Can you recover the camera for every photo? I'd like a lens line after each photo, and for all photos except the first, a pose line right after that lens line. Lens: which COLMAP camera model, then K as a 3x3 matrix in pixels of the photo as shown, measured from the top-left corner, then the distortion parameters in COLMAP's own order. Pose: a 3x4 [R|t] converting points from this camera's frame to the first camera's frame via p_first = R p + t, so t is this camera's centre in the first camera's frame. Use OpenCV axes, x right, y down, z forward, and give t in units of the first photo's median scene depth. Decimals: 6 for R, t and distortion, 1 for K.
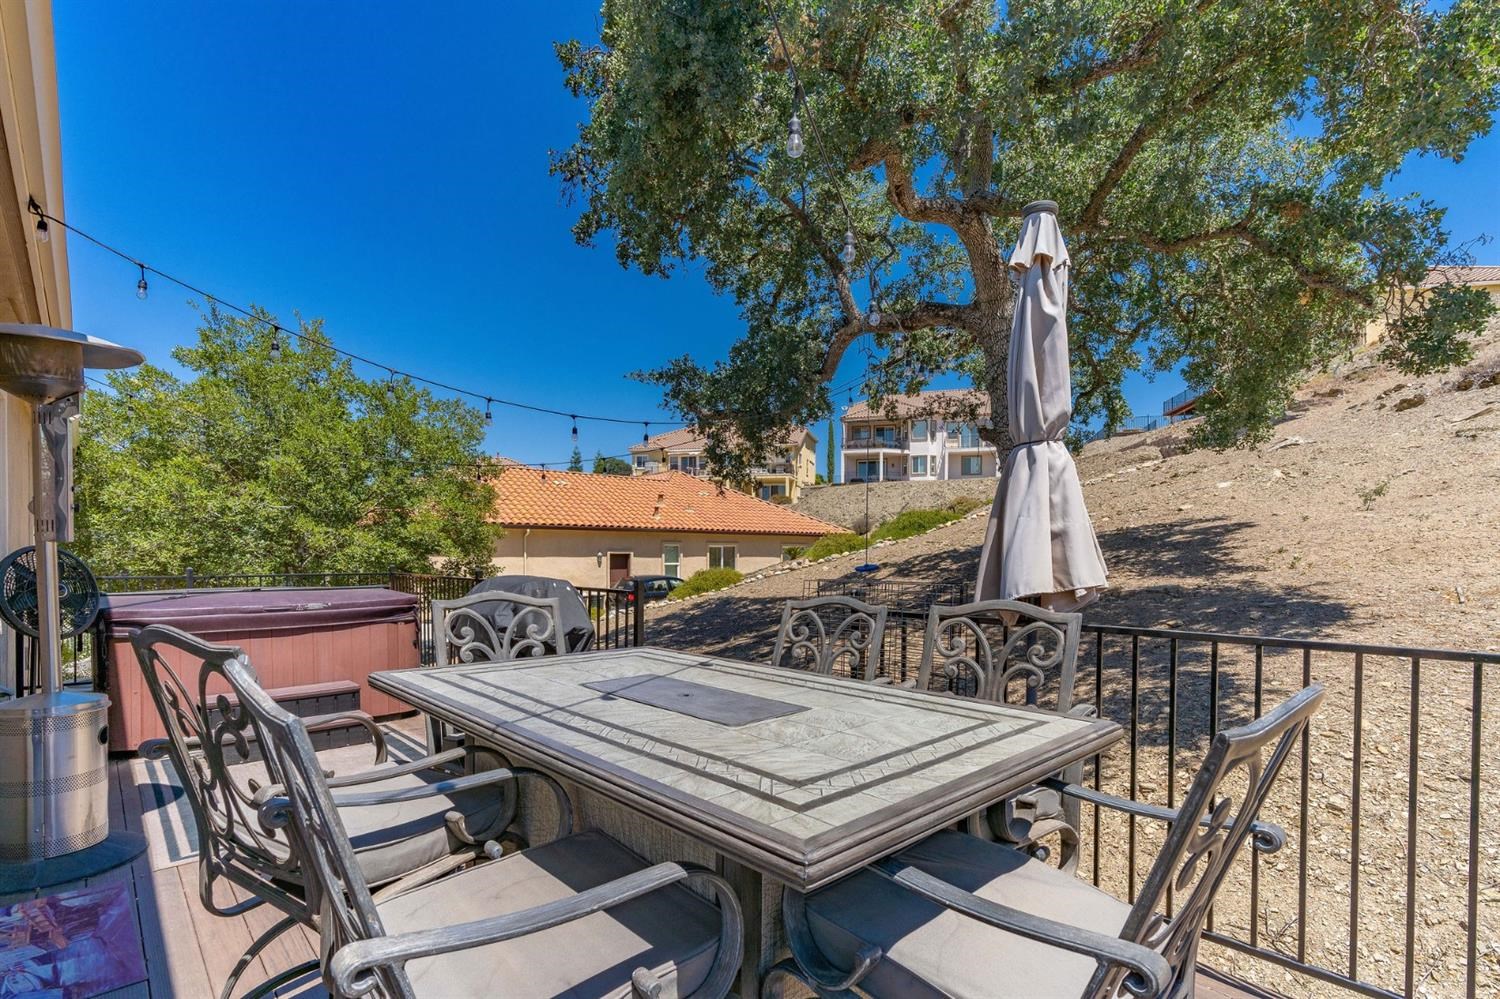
lens RADIAL K [[709.1, 0, 753.6], [0, 709.1, 571.1], [0, 0, 1]] dist [-0.035243, 0.015407]
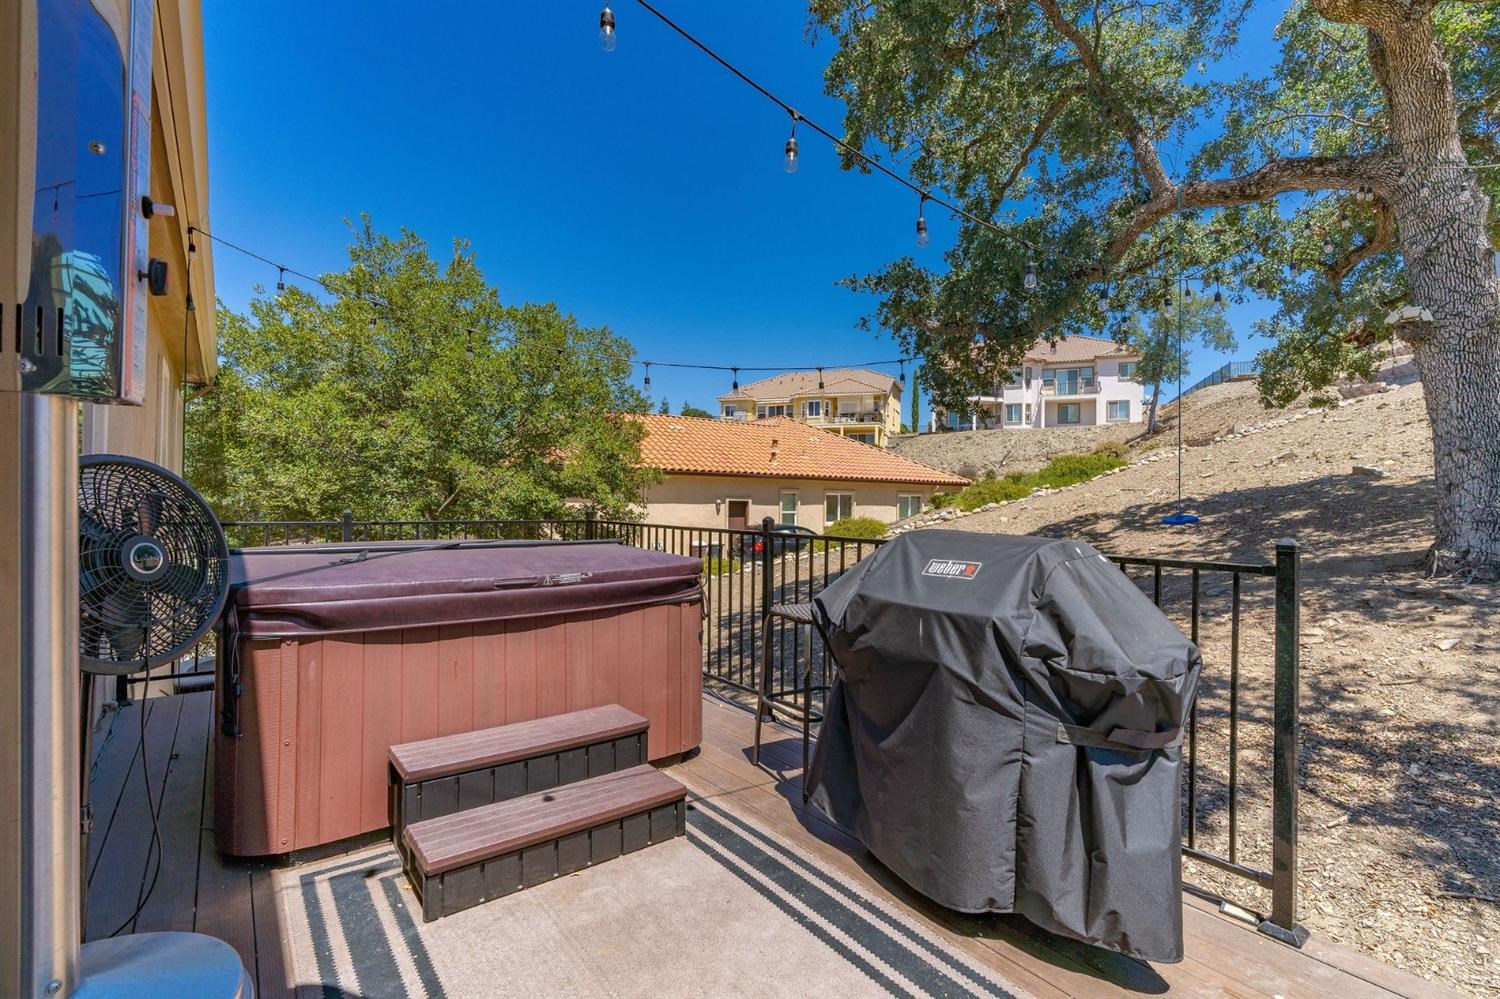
lens RADIAL K [[681.1, 0, 739.5], [0, 681.1, 496.6], [0, 0, 1]] dist [-0.011878, 0.000165]
pose [[0.993487, 0.008686, -0.113610, -0.089047], [-0.012497, 0.999381, -0.032875, -0.000176], [0.113254, 0.034081, 0.992981, 0.094992]]
